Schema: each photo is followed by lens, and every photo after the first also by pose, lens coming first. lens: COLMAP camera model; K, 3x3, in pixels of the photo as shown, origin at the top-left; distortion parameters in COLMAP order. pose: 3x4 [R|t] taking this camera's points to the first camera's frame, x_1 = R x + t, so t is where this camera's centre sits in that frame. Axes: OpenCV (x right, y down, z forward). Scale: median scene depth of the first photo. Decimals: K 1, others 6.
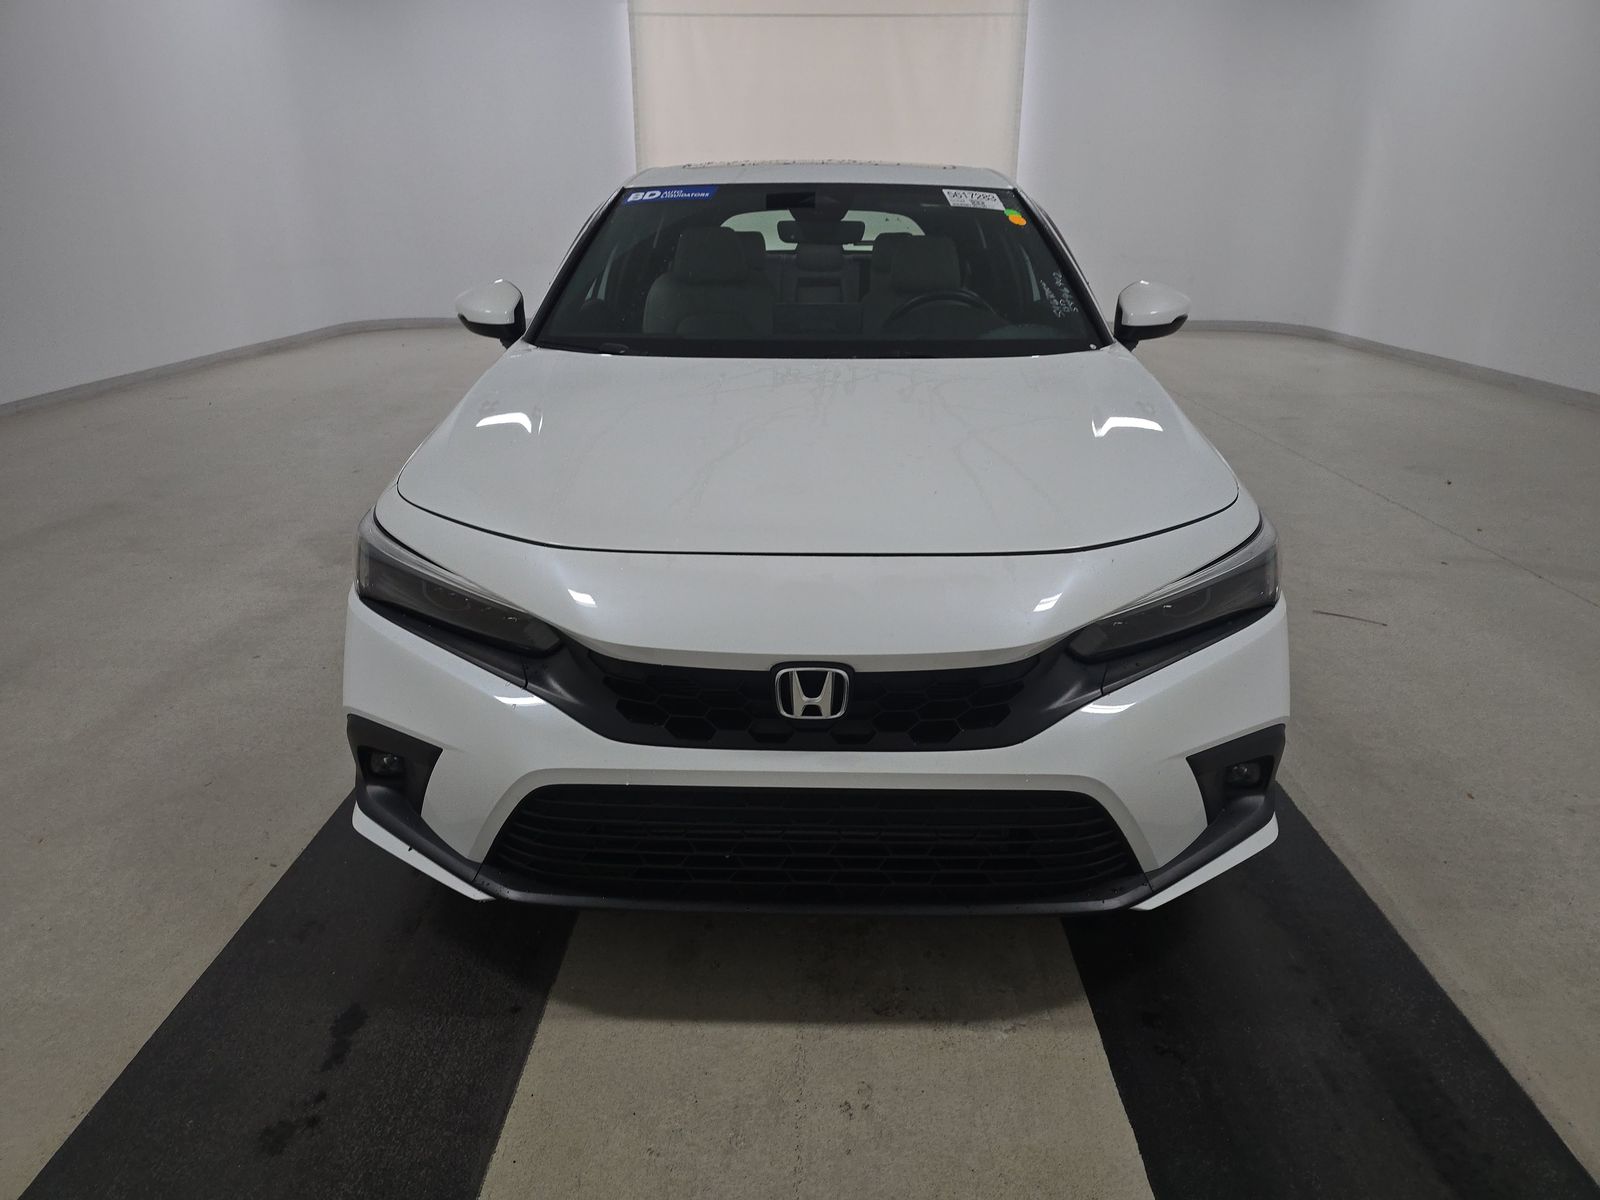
lens RADIAL K [[1085.3, 0, 797.4], [0, 1085.3, 595.4], [0, 0, 1]] dist [0.020795, 0.000052]
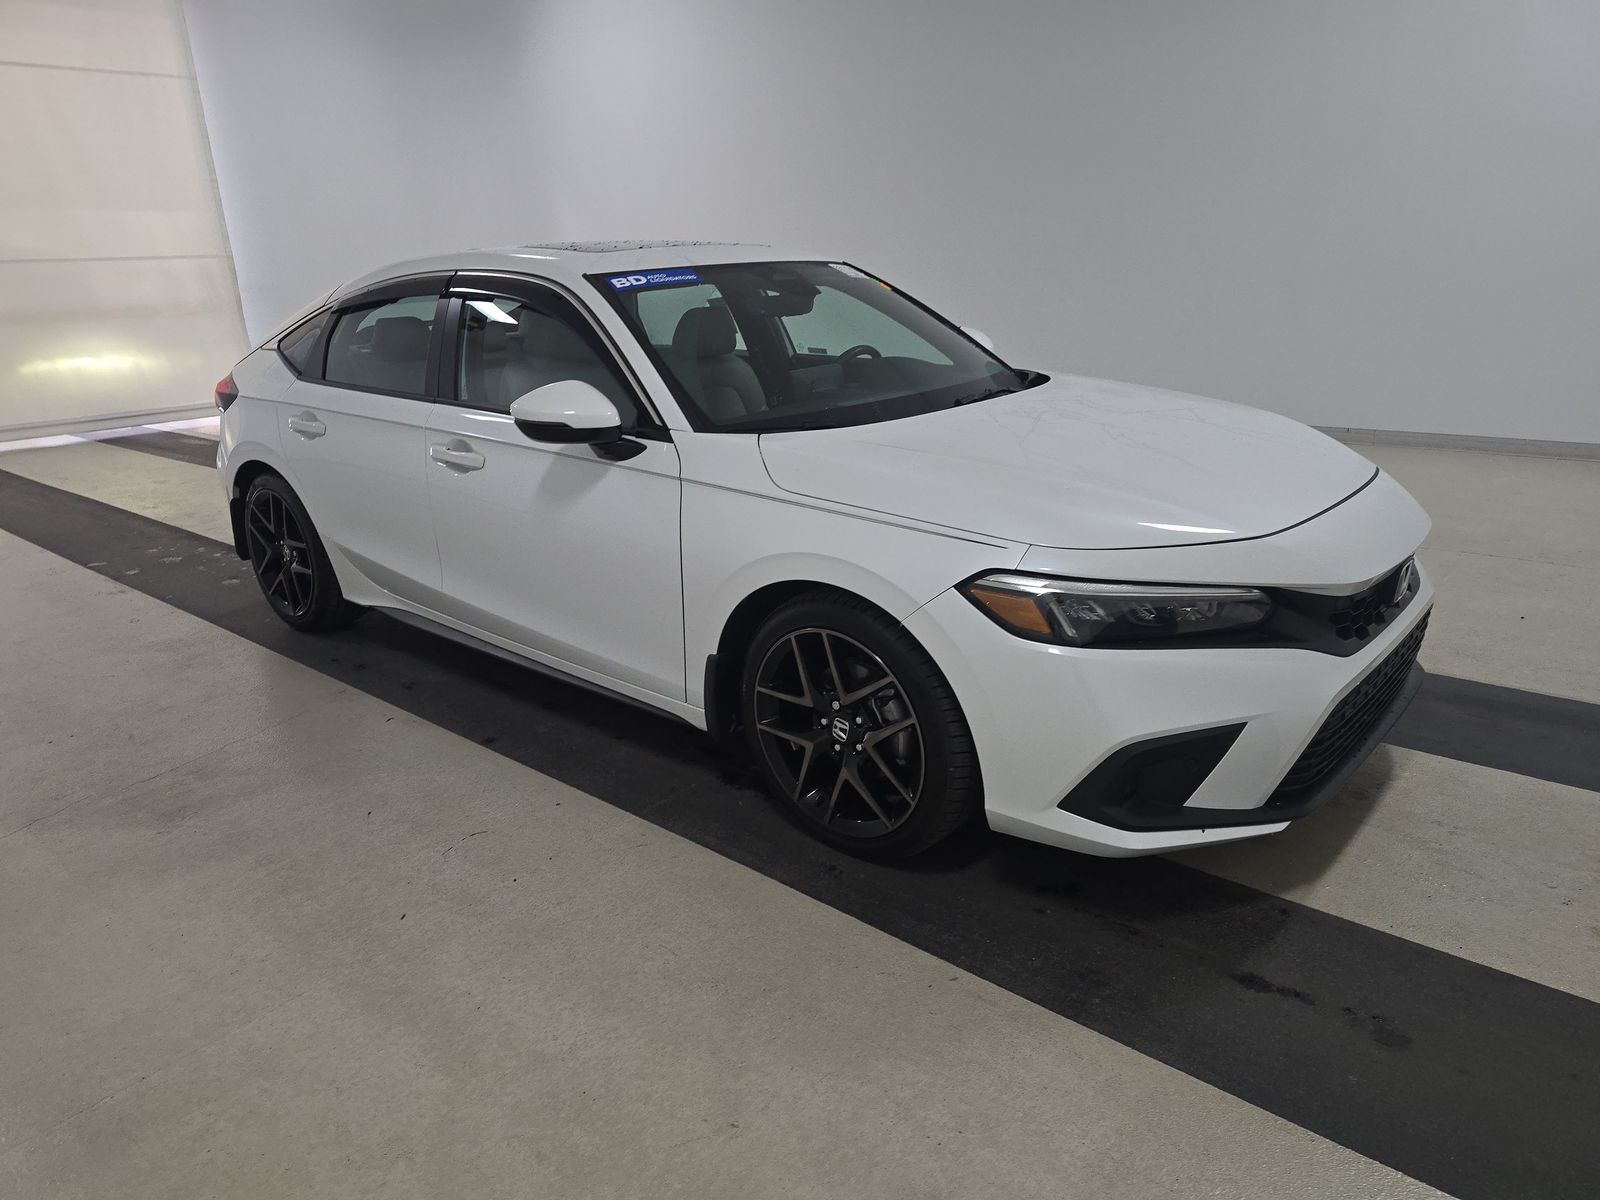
lens RADIAL K [[1085.3, 0, 797.8], [0, 1085.3, 604.9], [0, 0, 1]] dist [0.020795, 0.000052]
pose [[0.642069, -0.267932, 0.718304, -1.415697], [0.301805, 0.949623, 0.084442, -0.224272], [-0.704742, 0.162570, 0.690586, 0.474444]]
